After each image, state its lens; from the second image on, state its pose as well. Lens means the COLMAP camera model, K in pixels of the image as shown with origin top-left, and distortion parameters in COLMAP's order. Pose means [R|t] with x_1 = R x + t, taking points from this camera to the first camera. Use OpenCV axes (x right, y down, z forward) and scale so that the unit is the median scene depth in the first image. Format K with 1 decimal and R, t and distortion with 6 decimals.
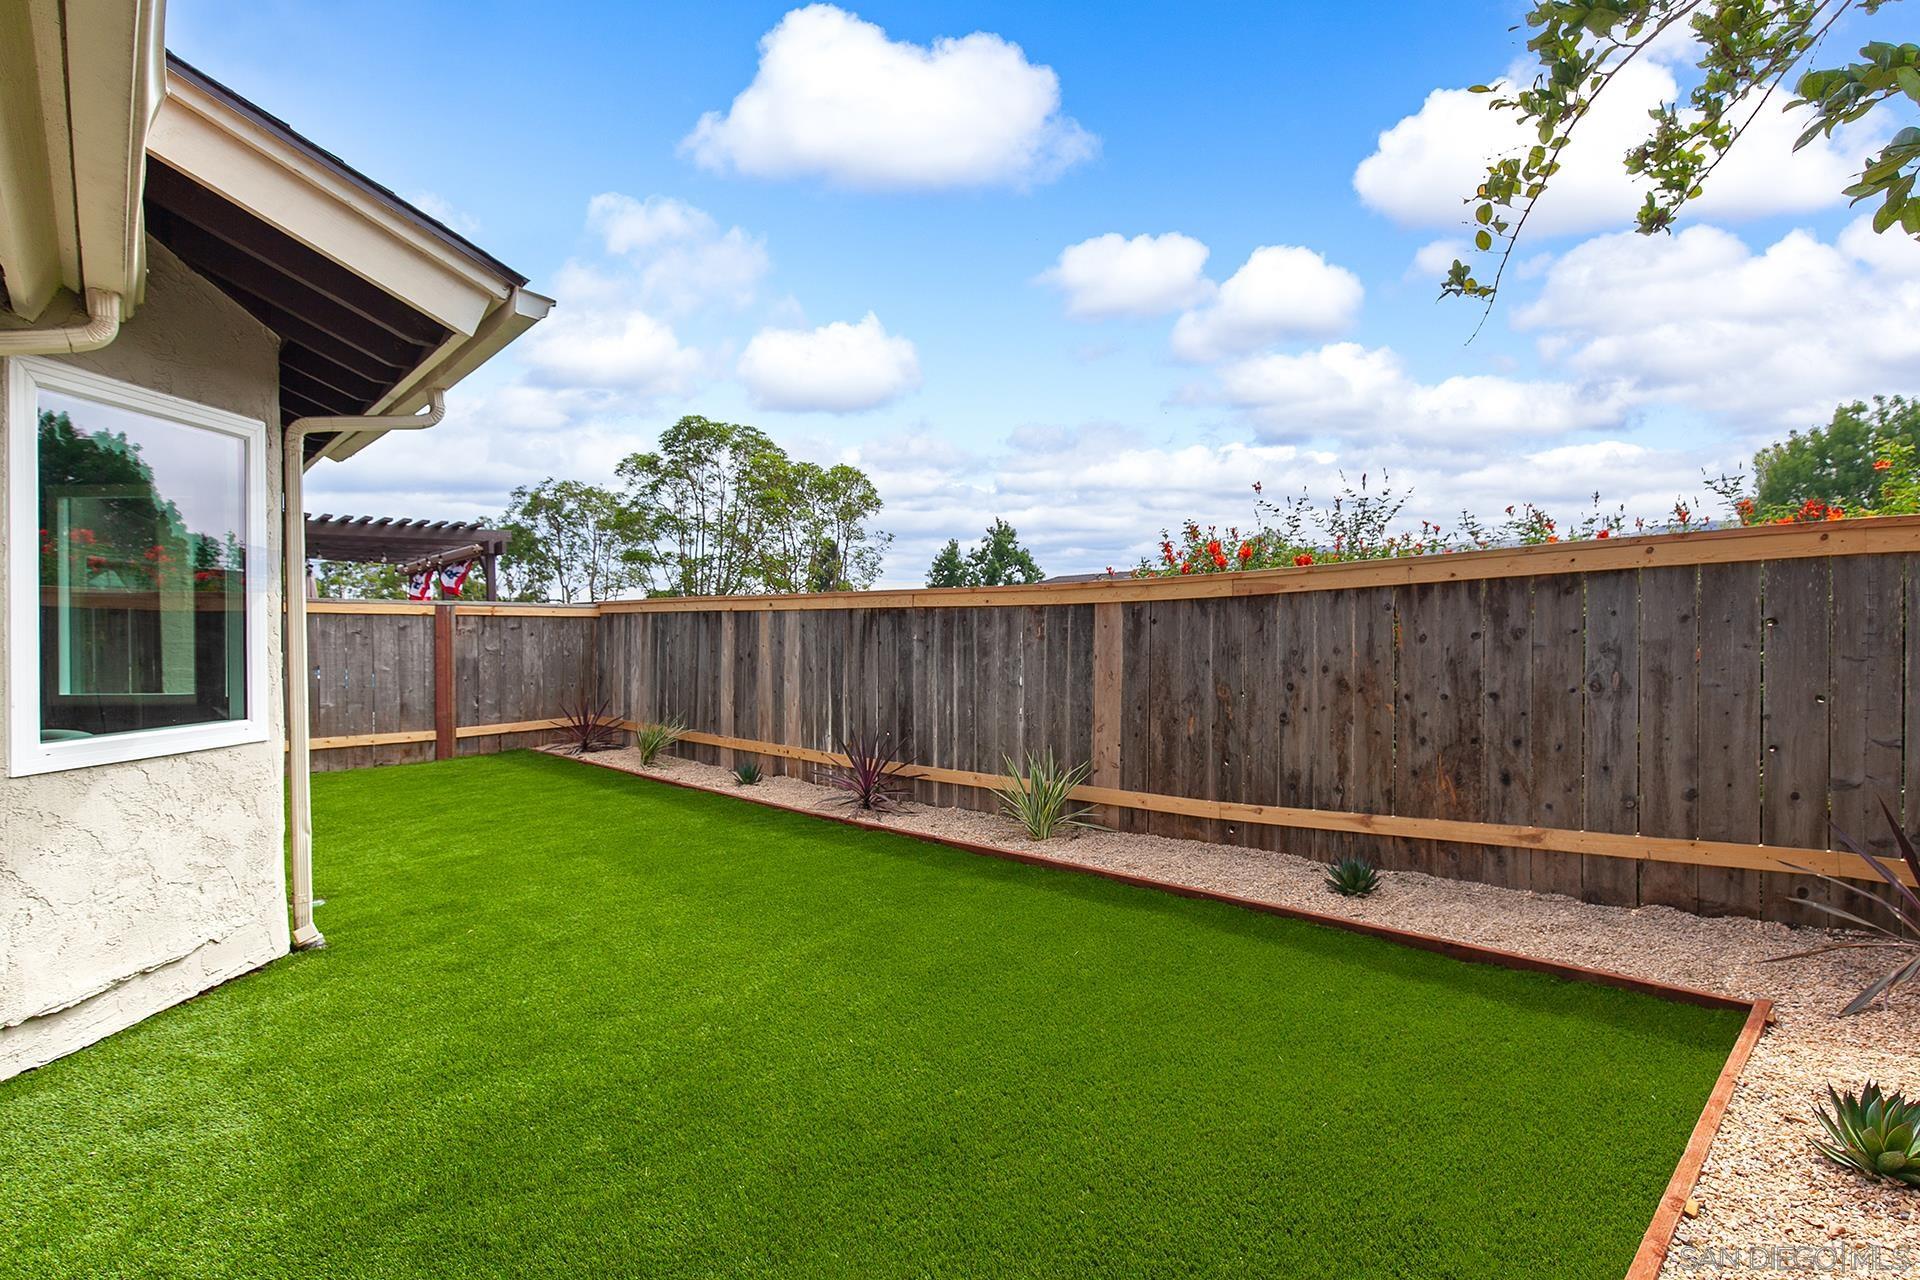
lens RADIAL K [[879.4, 0, 957.5], [0, 879.4, 652.8], [0, 0, 1]] dist [0.012899, -0.000121]
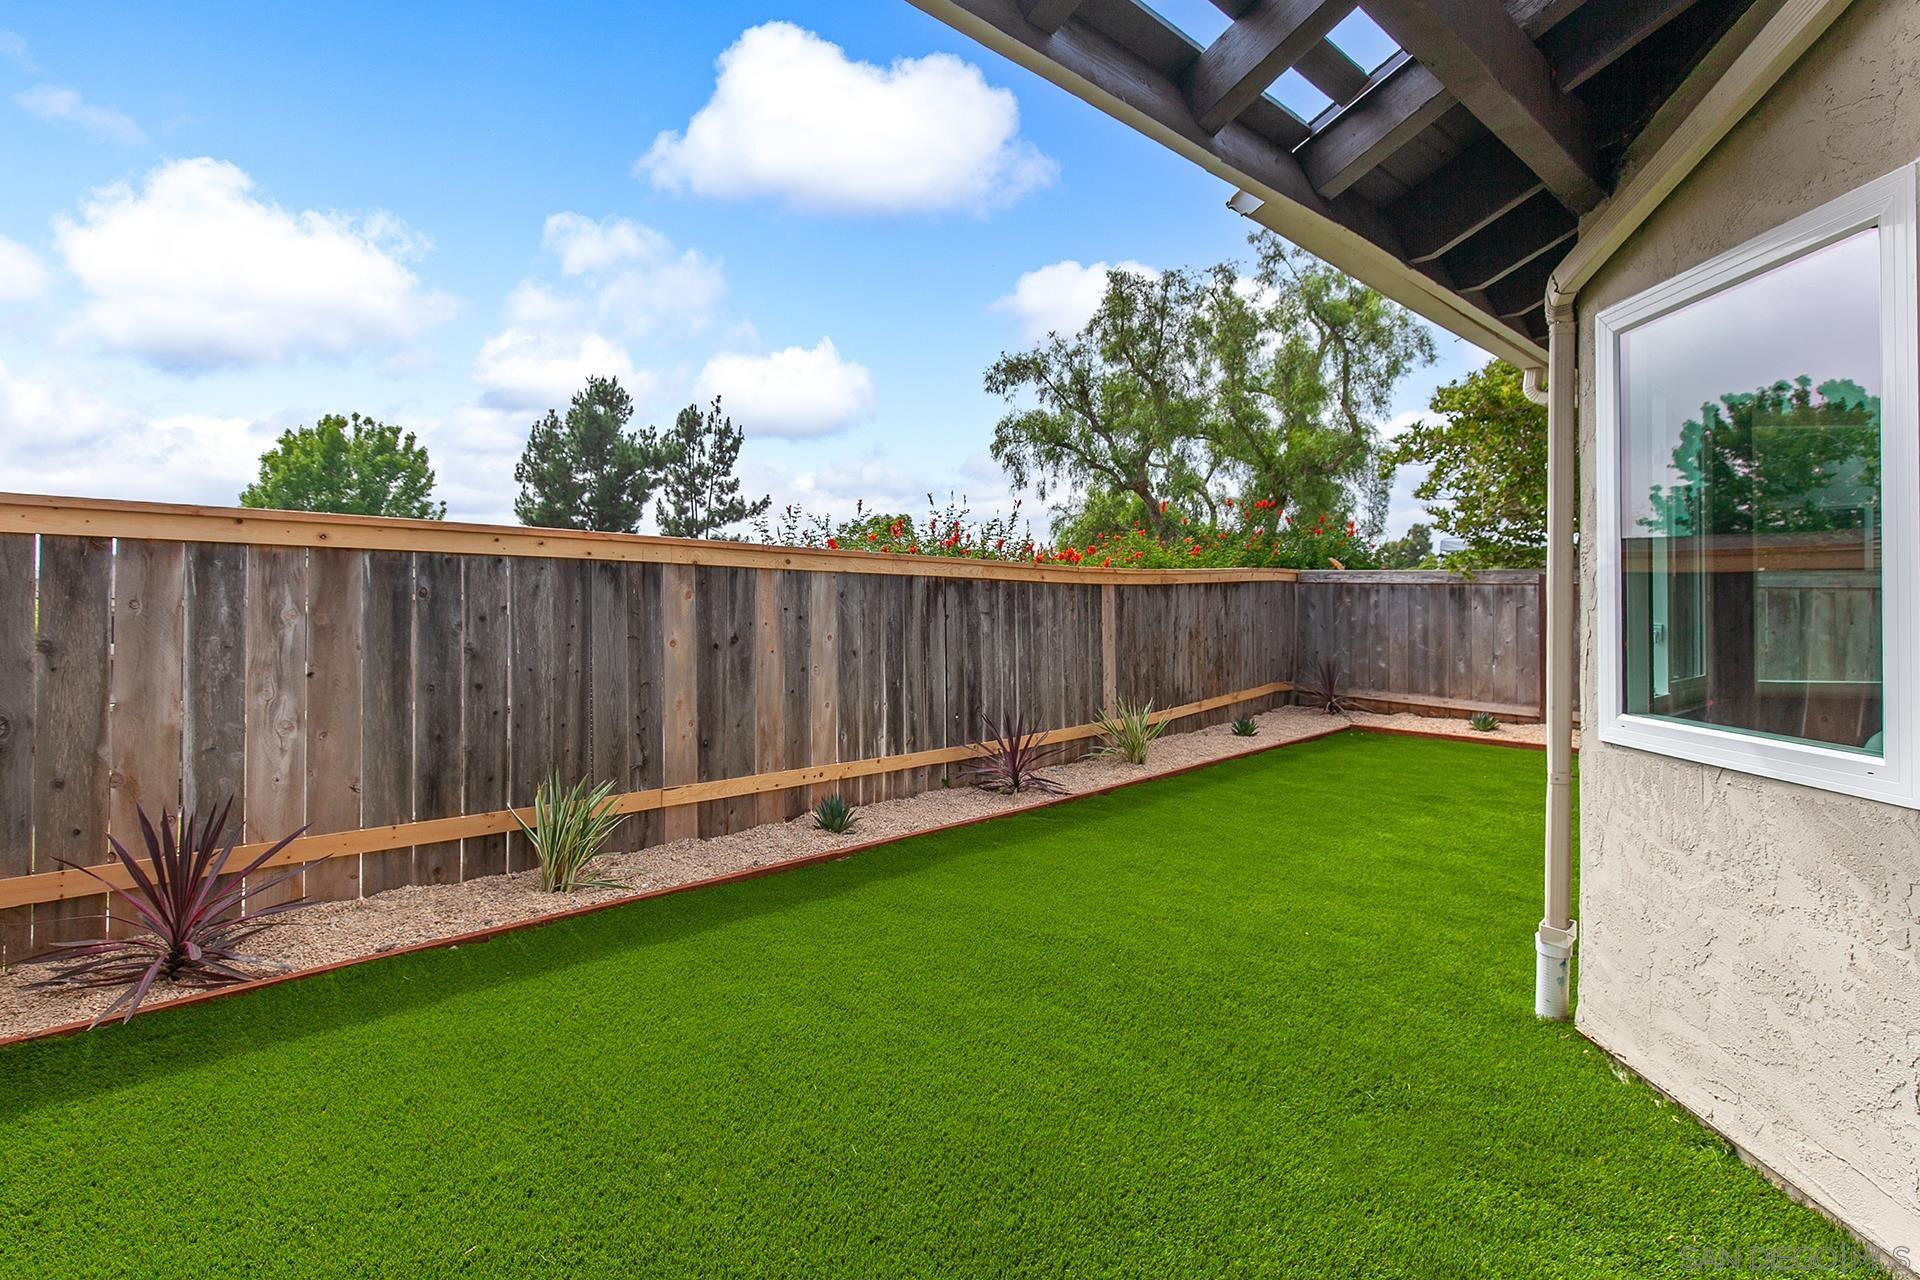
lens RADIAL K [[910.0, 0, 961.5], [0, 910.0, 602.0], [0, 0, 1]] dist [0.000748, -0.000034]
pose [[0.050099, 0.004471, 0.998734, -0.972940], [0.017139, 0.999839, -0.005336, -0.019970], [-0.998597, 0.017385, 0.050014, 0.906670]]
